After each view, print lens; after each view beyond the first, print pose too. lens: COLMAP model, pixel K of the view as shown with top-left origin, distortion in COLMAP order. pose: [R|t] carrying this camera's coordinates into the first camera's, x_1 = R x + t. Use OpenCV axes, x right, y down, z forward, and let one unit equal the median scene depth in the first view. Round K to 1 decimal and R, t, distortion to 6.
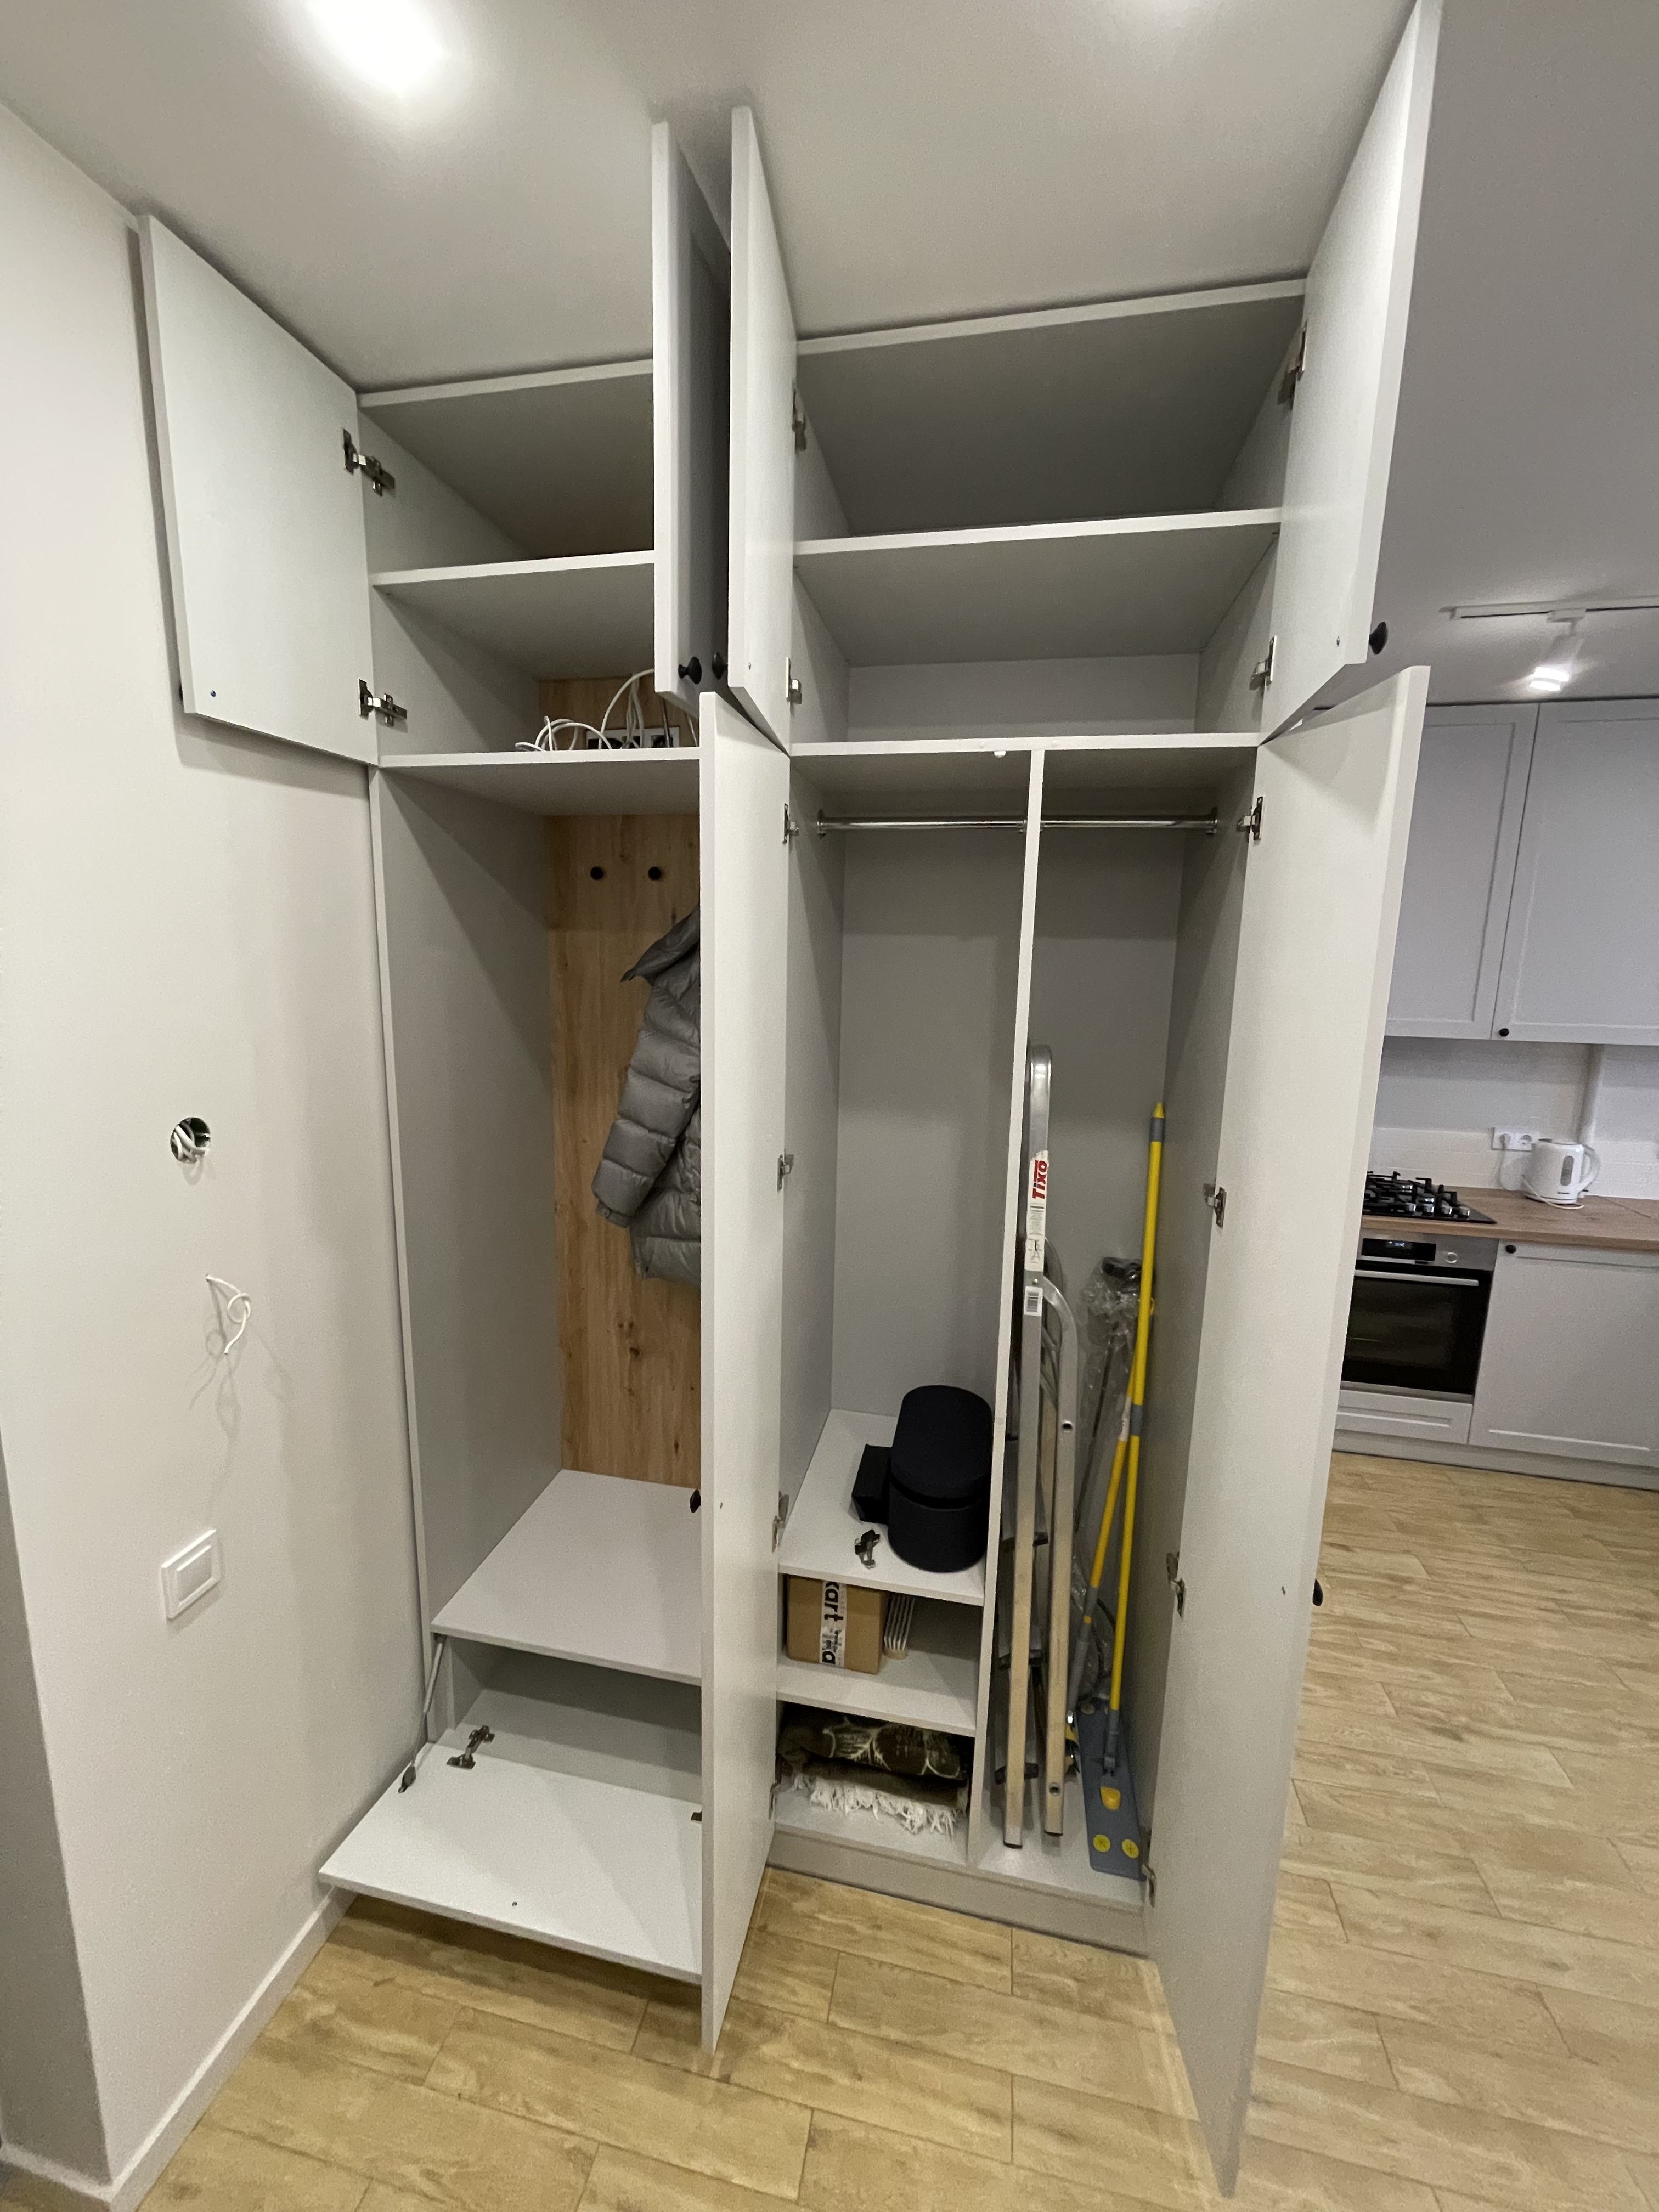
lens RADIAL K [[880.9, 0, 802.5], [0, 880.9, 1102.9], [0, 0, 1]] dist [0.012536, -0.007530]
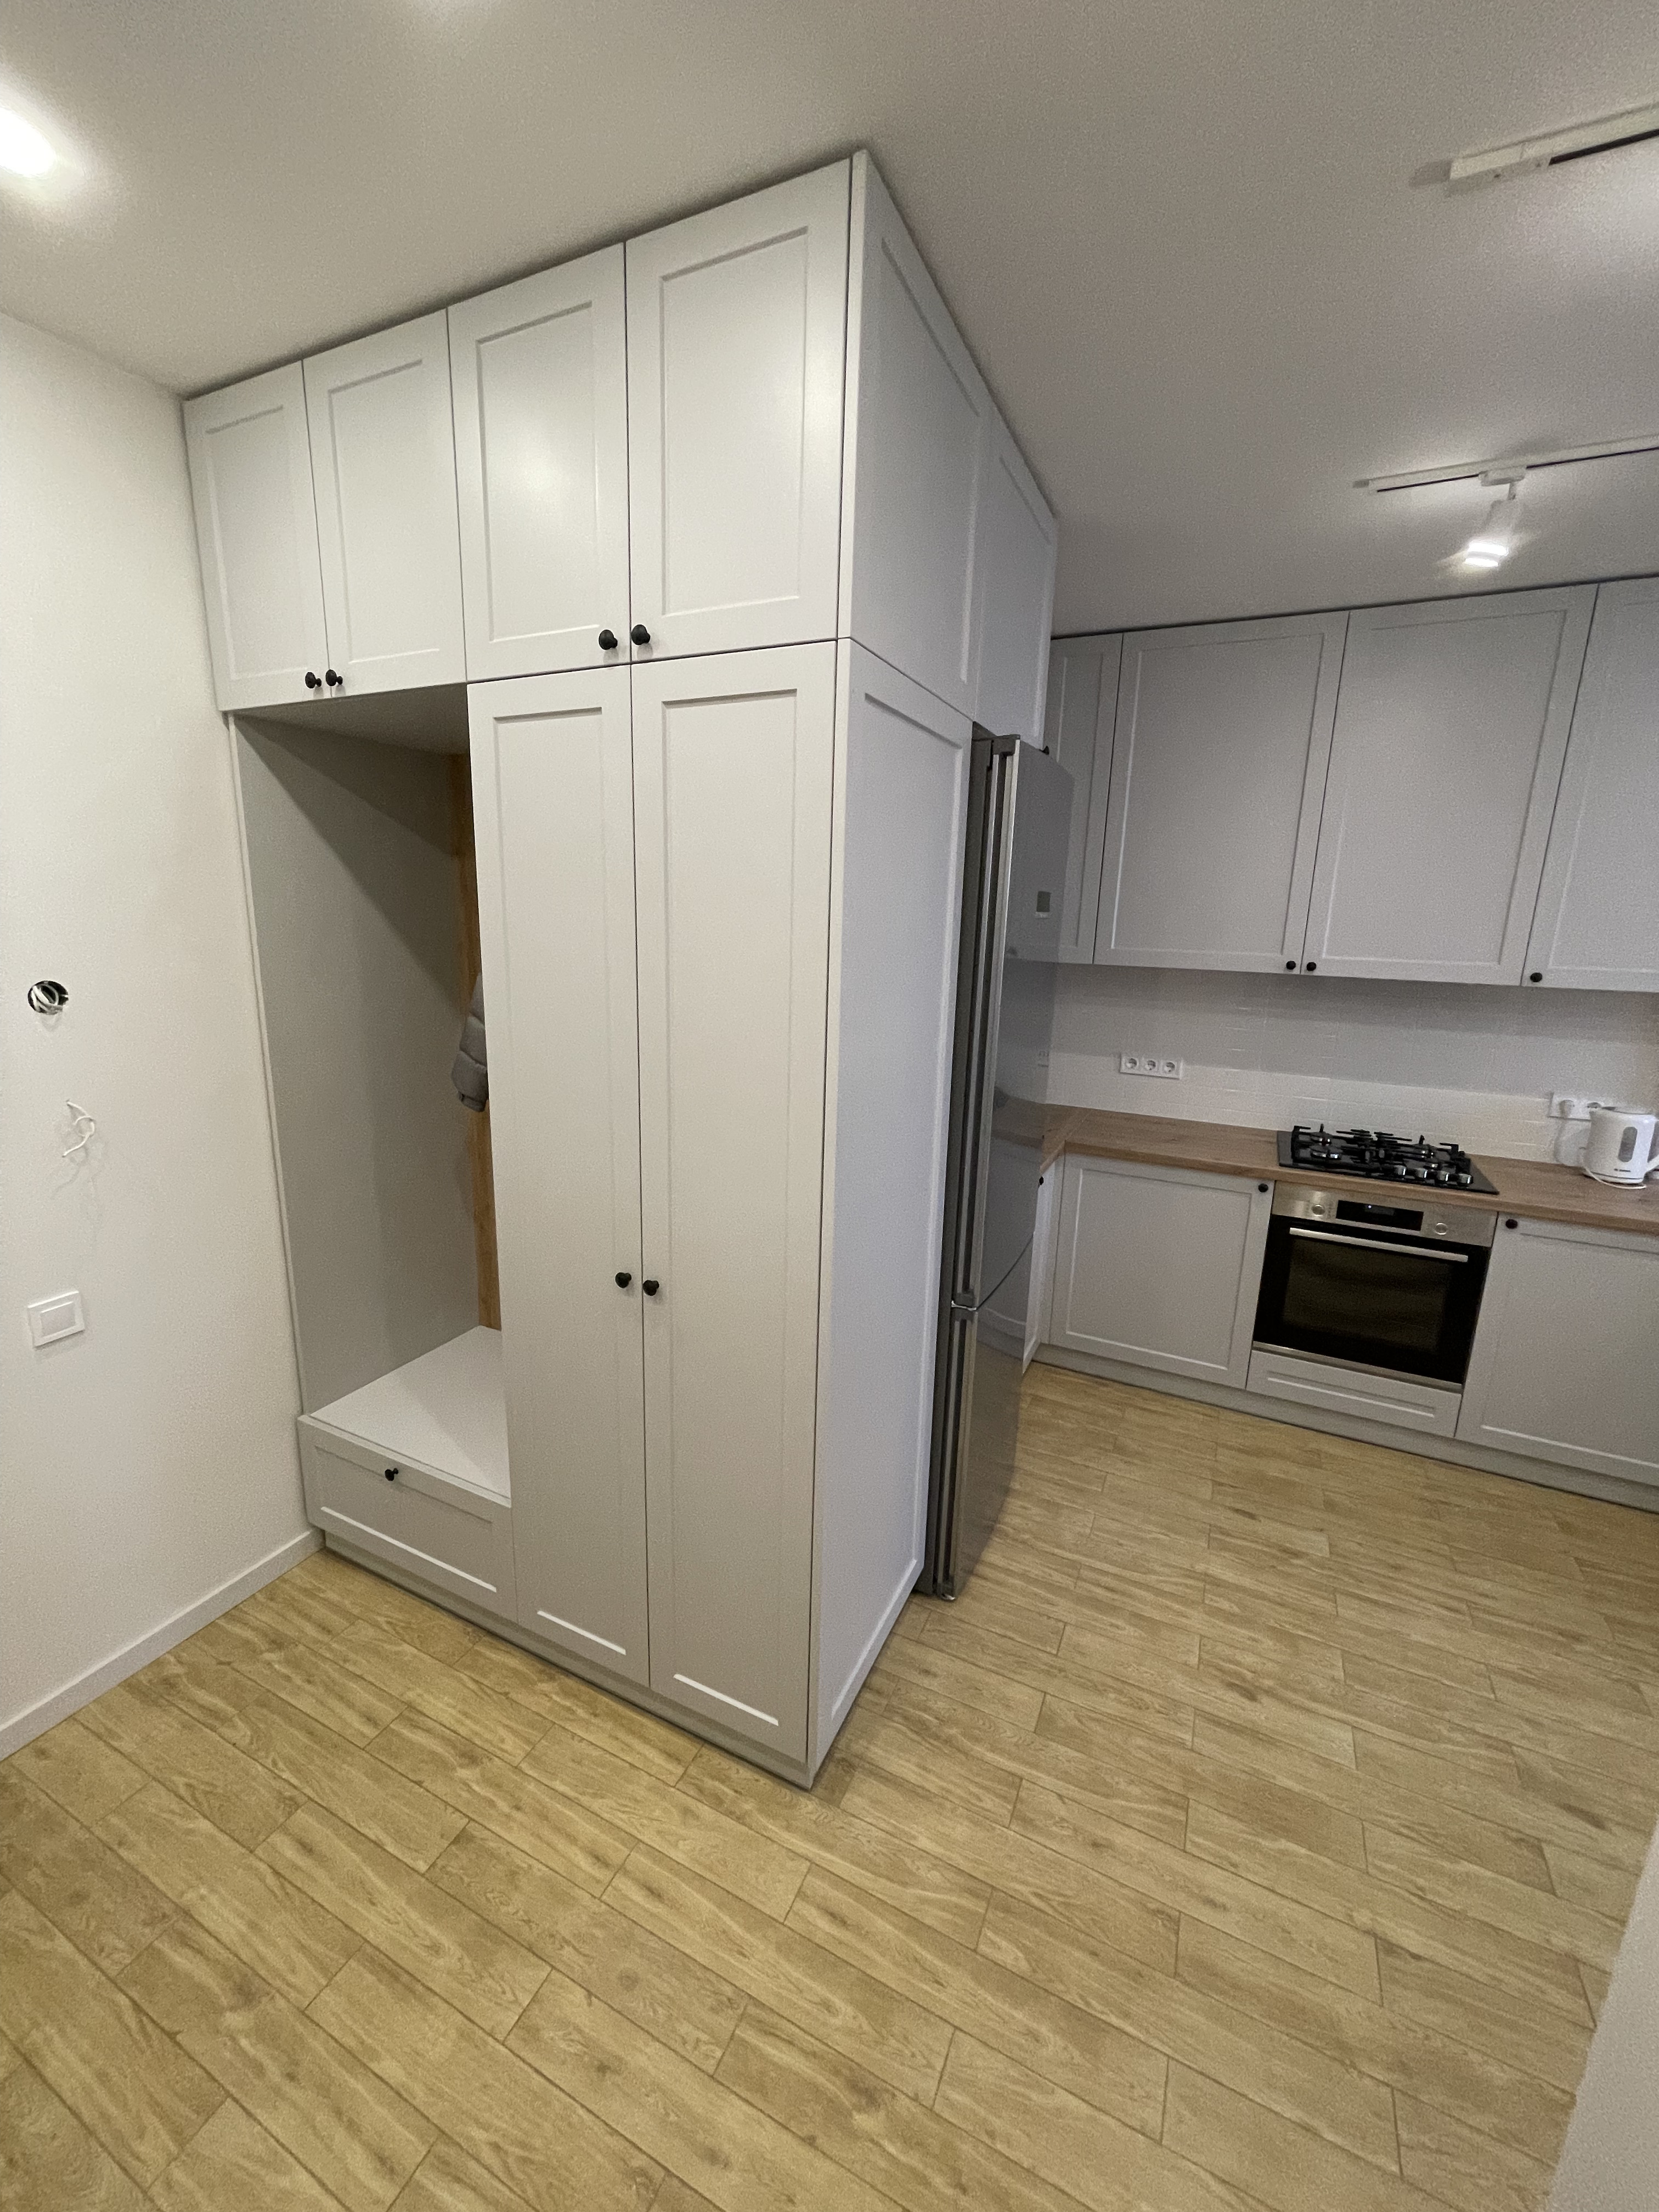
lens RADIAL K [[880.9, 0, 802.5], [0, 880.9, 1102.9], [0, 0, 1]] dist [0.012536, -0.007530]
pose [[0.970038, 0.056829, -0.236215, 0.399078], [-0.046537, 0.997718, 0.048924, 0.043946], [0.238456, -0.036466, 0.970468, -0.020525]]
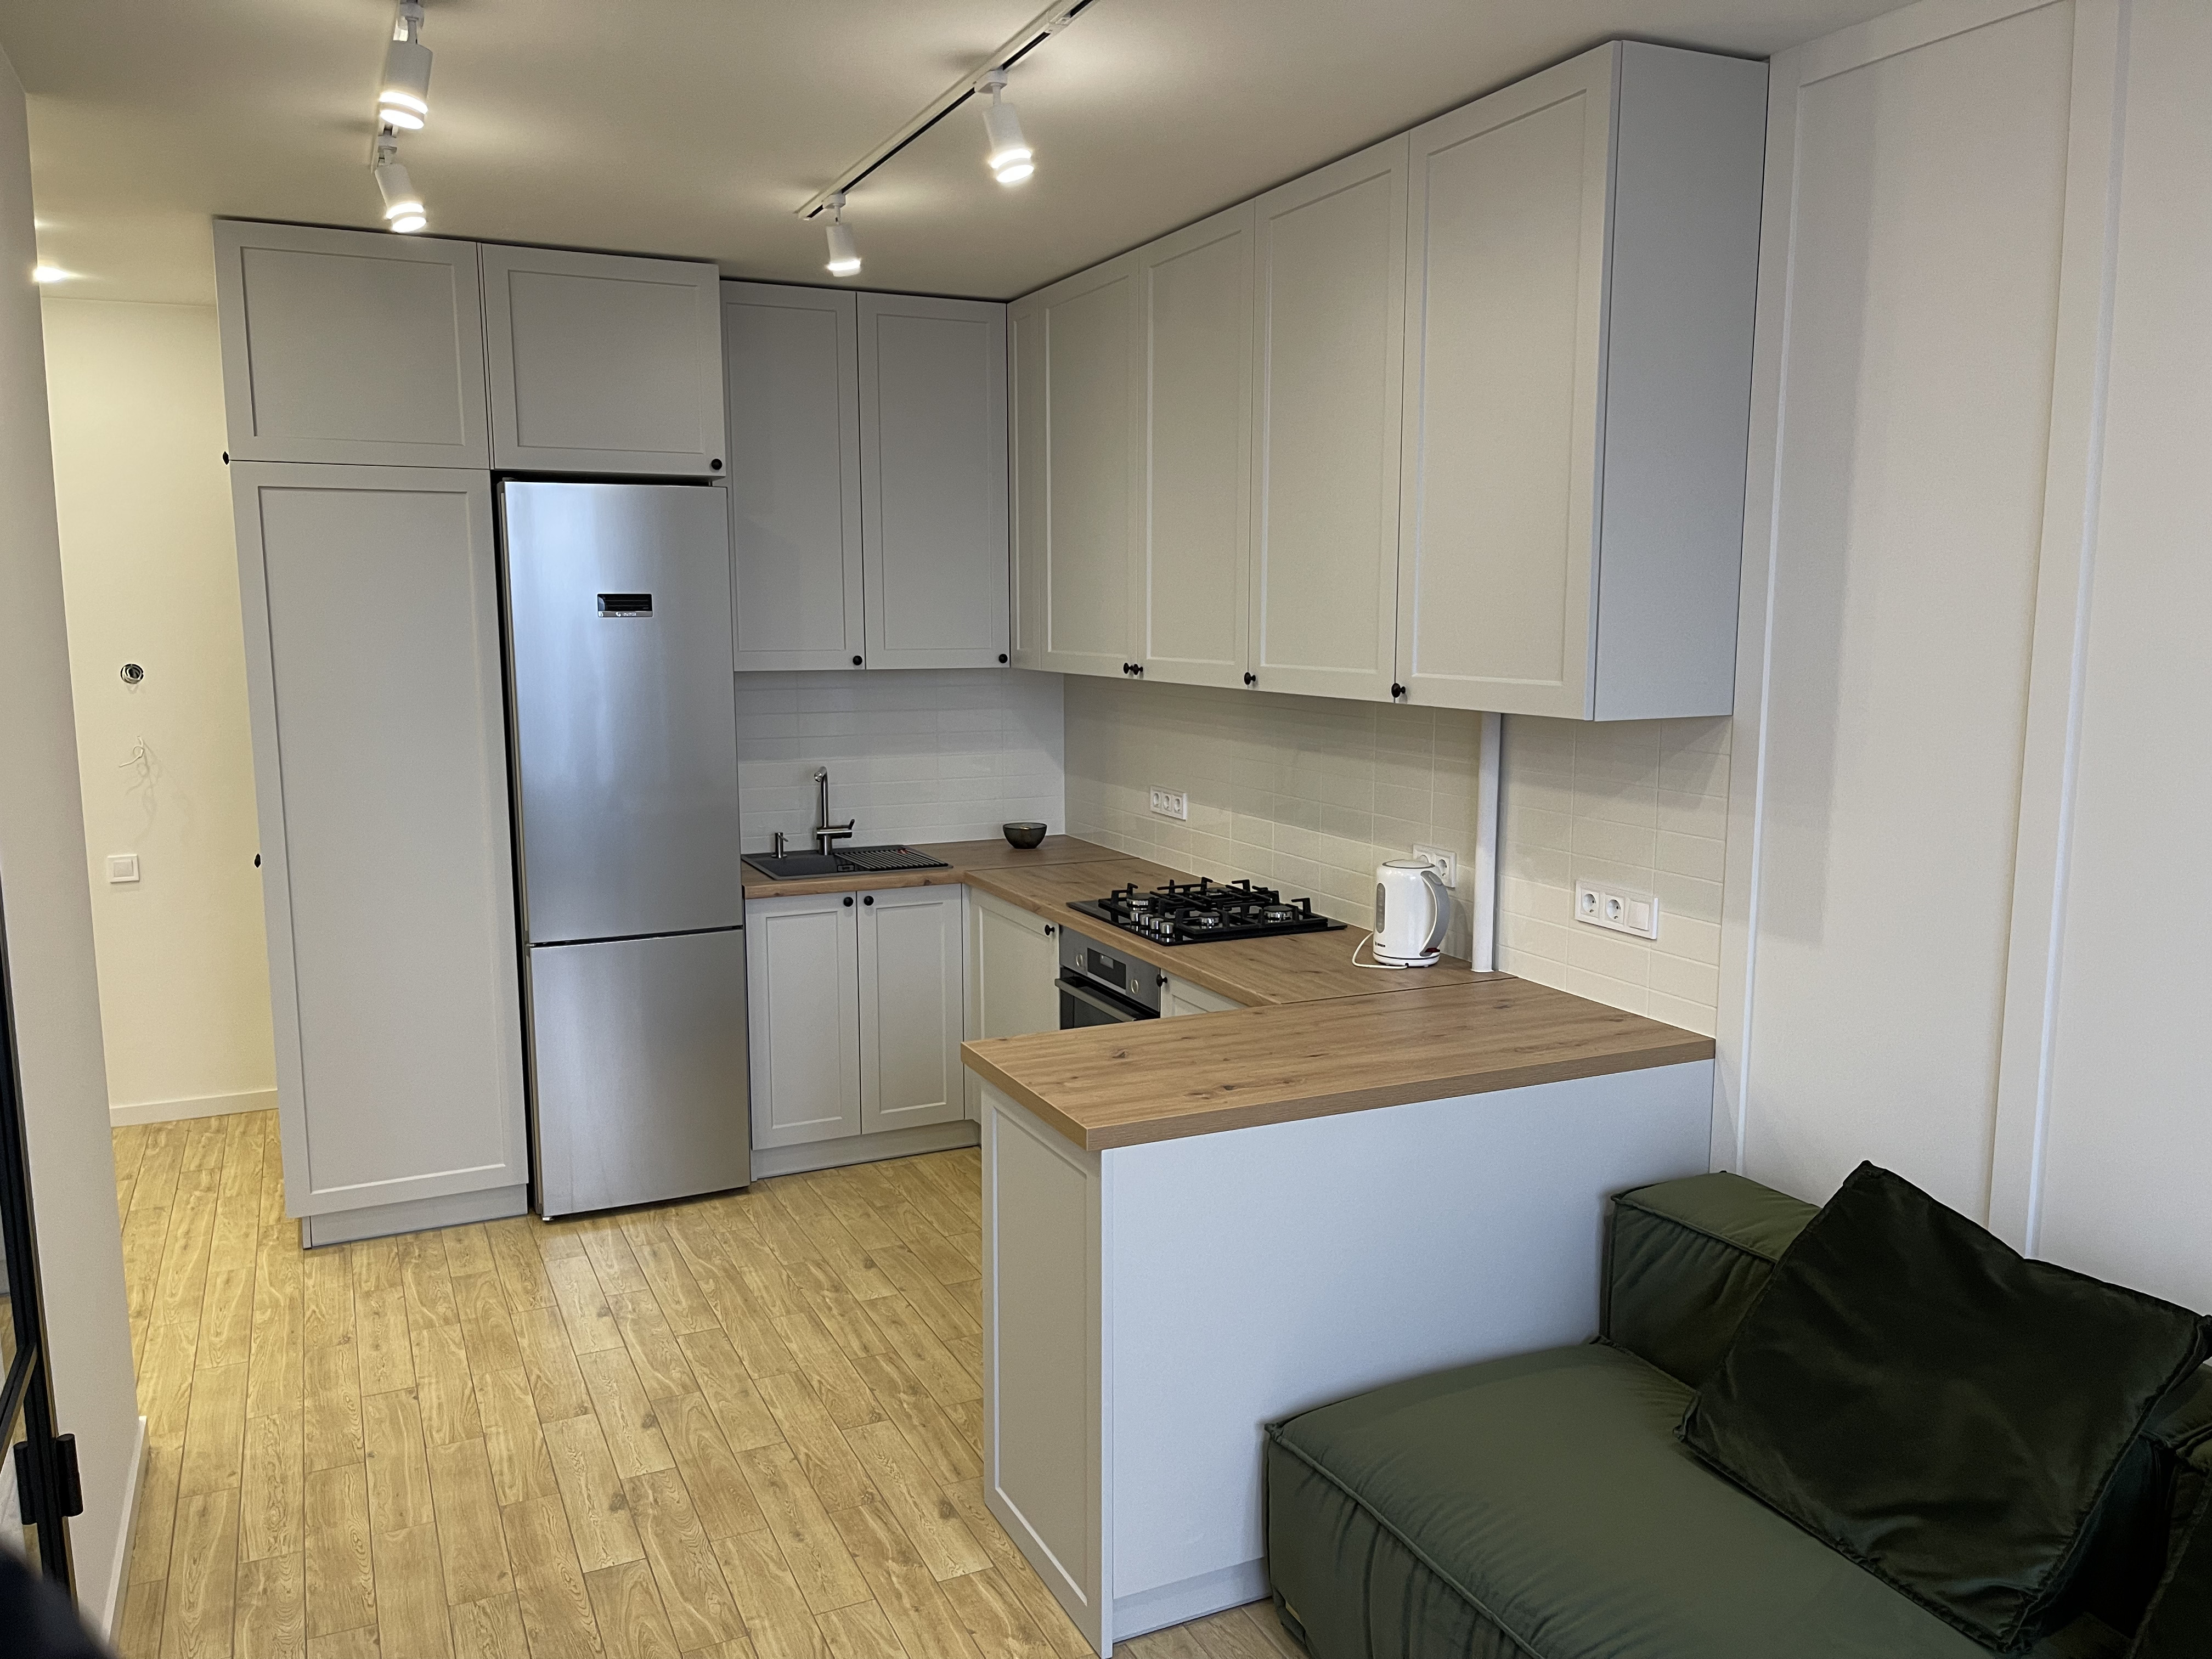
lens RADIAL K [[1658.8, 0, 1094.8], [0, 1658.8, 830.9], [0, 0, 1]] dist [0.053486, -0.055071]
pose [[0.610920, 0.092319, -0.786291, 2.274945], [-0.118333, 0.992669, 0.024610, 0.022315], [0.782799, 0.078009, 0.617366, 0.160767]]
